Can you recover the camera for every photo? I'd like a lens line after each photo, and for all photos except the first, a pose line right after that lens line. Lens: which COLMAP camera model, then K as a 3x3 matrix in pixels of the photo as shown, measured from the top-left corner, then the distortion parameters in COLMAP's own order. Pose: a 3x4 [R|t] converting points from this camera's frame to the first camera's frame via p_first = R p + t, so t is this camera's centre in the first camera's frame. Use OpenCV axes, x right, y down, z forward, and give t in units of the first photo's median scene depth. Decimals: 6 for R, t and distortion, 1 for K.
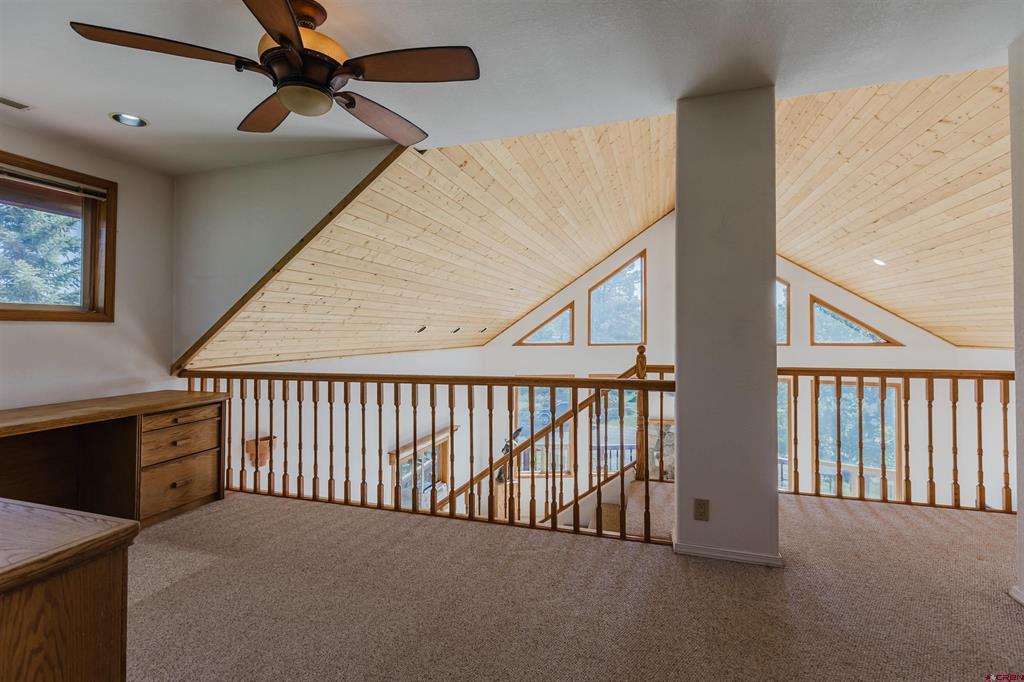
lens RADIAL K [[470.9, 0, 503.8], [0, 470.9, 334.8], [0, 0, 1]] dist [0.001037, 0.000937]
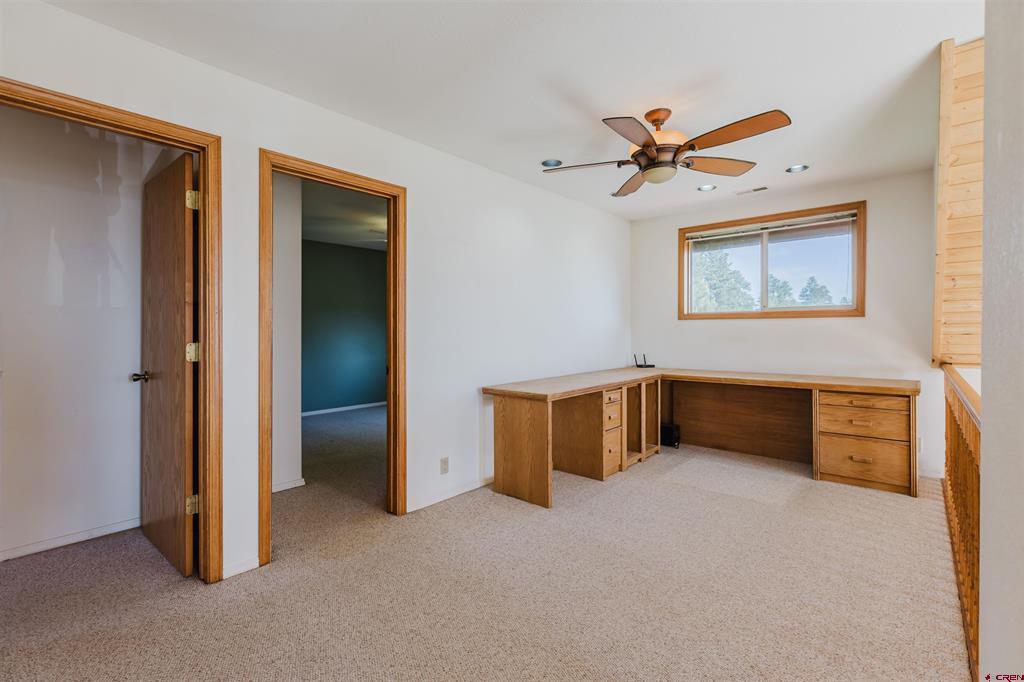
lens RADIAL K [[470.9, 0, 503.8], [0, 470.9, 334.8], [0, 0, 1]] dist [0.001037, 0.000937]
pose [[-0.416700, 0.021855, -0.908781, 0.701040], [0.004211, 0.999747, 0.022111, -0.011628], [0.909034, 0.005387, -0.416687, 0.707528]]
